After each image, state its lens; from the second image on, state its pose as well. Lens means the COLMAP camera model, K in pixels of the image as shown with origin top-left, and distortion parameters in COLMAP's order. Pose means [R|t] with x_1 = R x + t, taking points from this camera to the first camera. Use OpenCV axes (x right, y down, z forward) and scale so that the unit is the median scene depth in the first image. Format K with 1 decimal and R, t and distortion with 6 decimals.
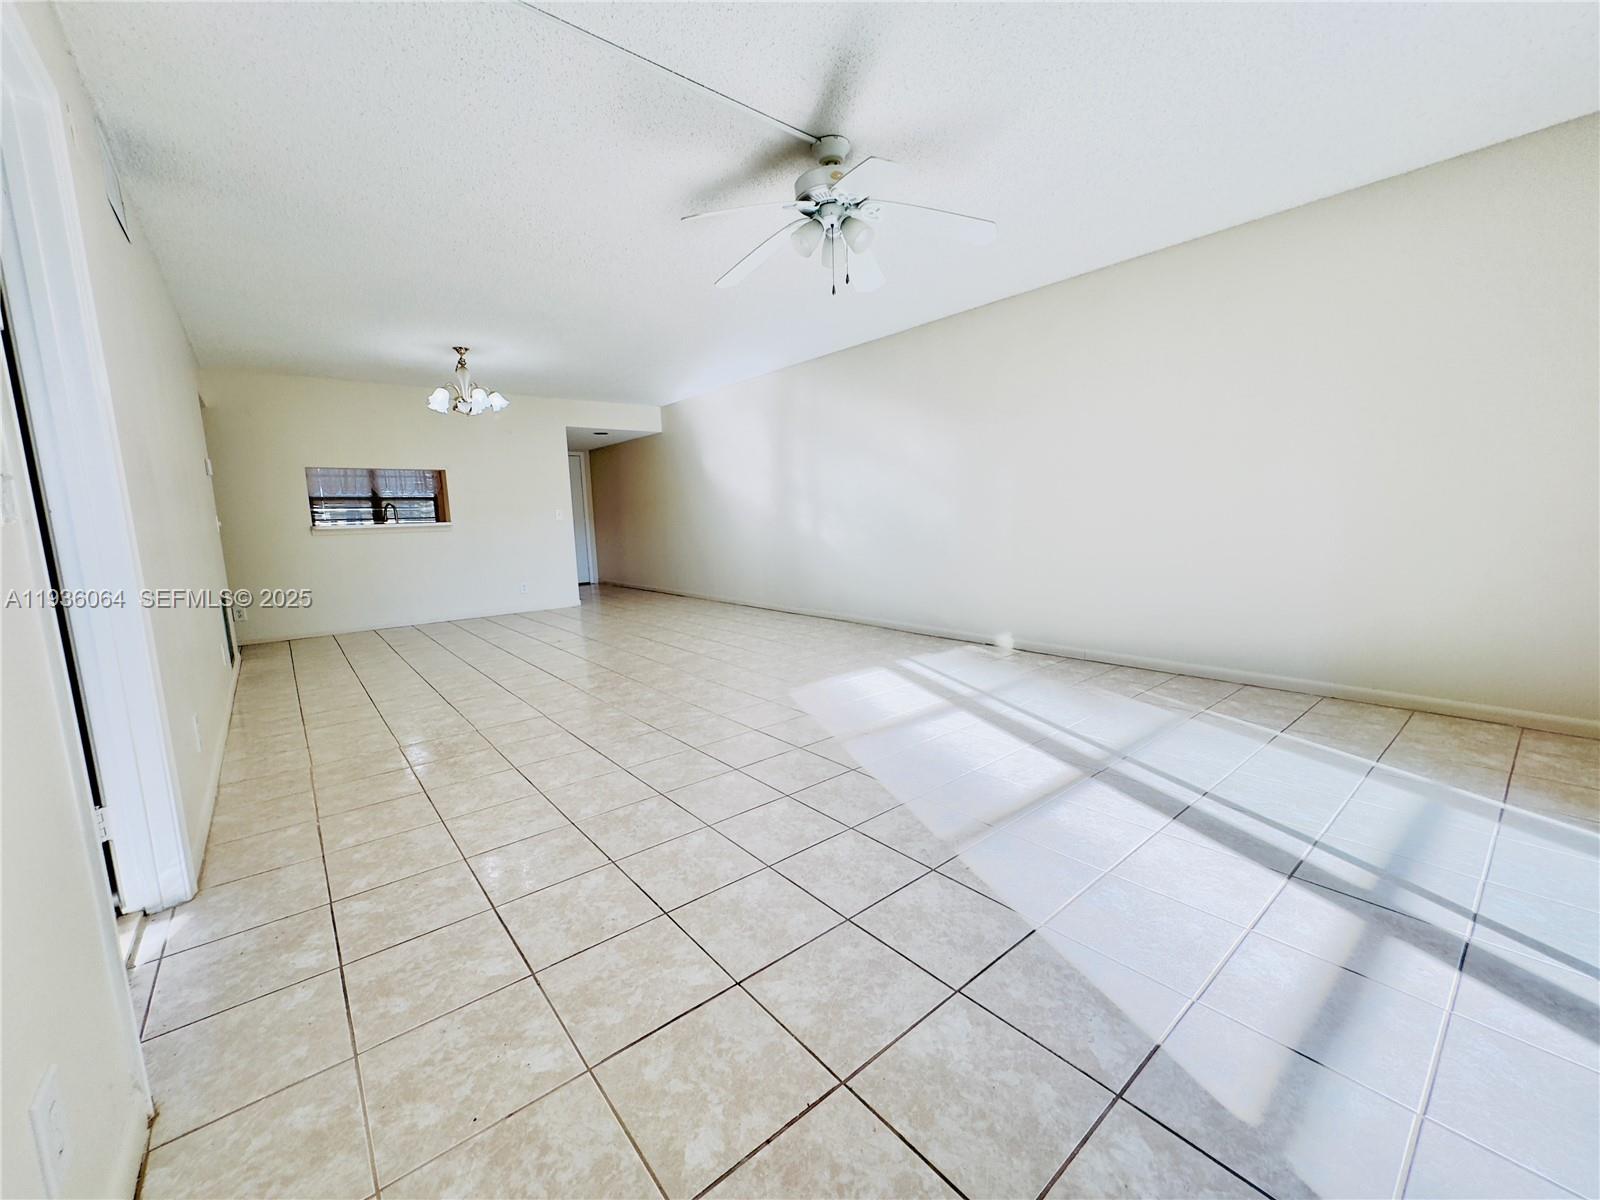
lens RADIAL K [[639.7, 0, 793.1], [0, 639.7, 595.9], [0, 0, 1]] dist [-0.004166, 0.001452]
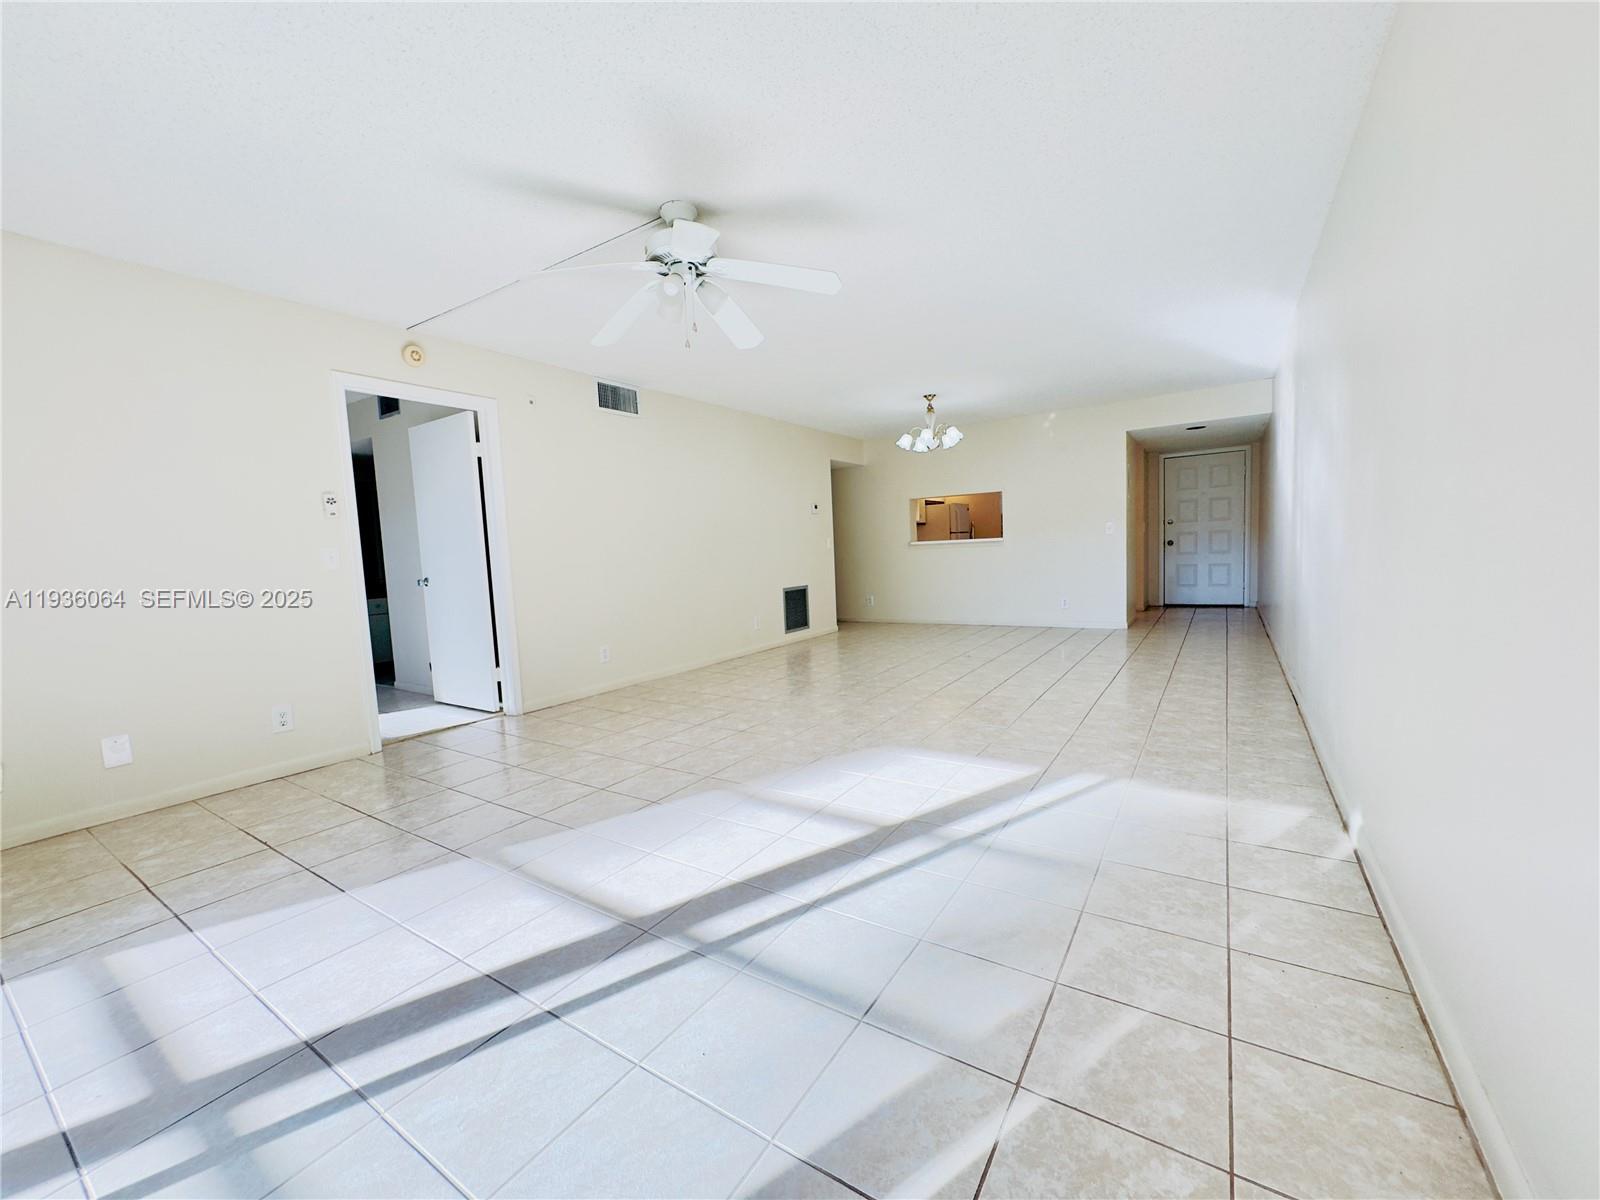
lens RADIAL K [[639.7, 0, 814.0], [0, 639.7, 599.6], [0, 0, 1]] dist [-0.004166, 0.001452]
pose [[0.305742, 0.095214, -0.947342, 0.767898], [-0.083873, 0.993812, 0.072816, -0.108627], [0.948413, 0.057194, 0.311836, 0.600759]]
